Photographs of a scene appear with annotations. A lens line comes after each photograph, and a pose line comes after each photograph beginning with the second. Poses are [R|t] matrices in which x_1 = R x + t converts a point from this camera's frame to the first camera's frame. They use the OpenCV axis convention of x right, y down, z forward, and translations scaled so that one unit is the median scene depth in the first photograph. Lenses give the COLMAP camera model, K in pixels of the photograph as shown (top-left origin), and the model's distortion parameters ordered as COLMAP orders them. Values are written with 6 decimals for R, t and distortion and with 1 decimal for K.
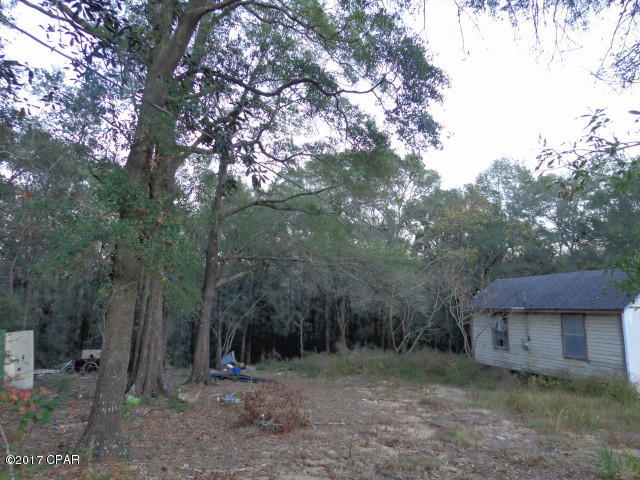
lens RADIAL K [[454.8, 0, 318.5], [0, 454.8, 241.8], [0, 0, 1]] dist [0.002865, 0.010938]
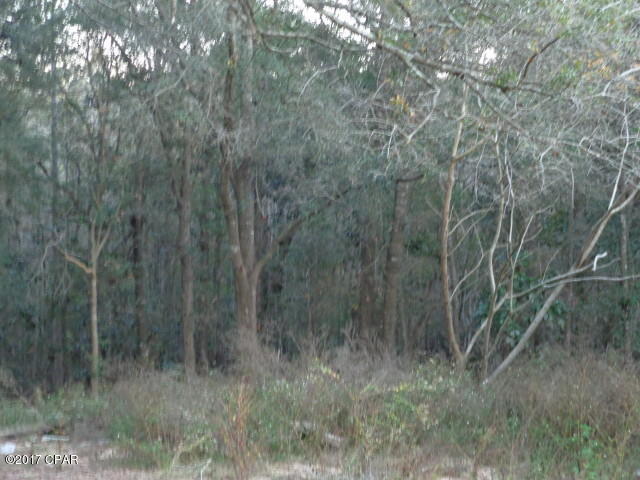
lens RADIAL K [[1404.5, 0, 316.6], [0, 1404.5, 235.7], [0, 0, 1]] dist [-0.005681, 0.000000]
pose [[0.992434, 0.007942, 0.122525, -0.017618], [-0.025725, 0.989208, 0.144241, 0.079504], [-0.120057, -0.146302, 0.981928, 0.329615]]
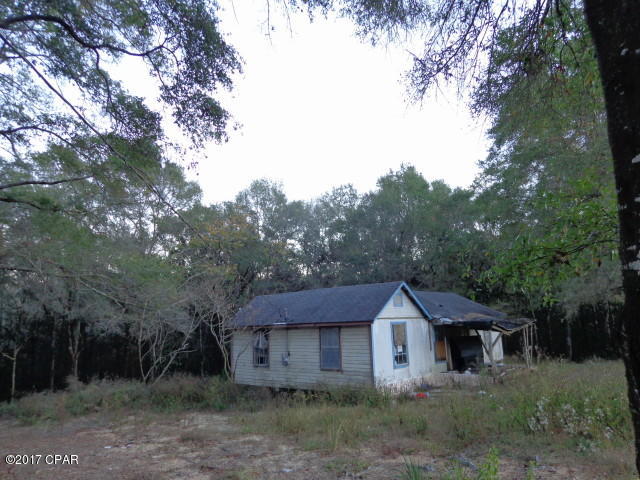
lens RADIAL K [[454.8, 0, 322.4], [0, 454.8, 239.9], [0, 0, 1]] dist [0.002865, 0.010938]
pose [[0.854248, 0.060935, 0.516283, -0.007795], [-0.034984, 0.997594, -0.059857, 0.017823], [-0.518688, 0.033071, 0.854324, 0.089896]]
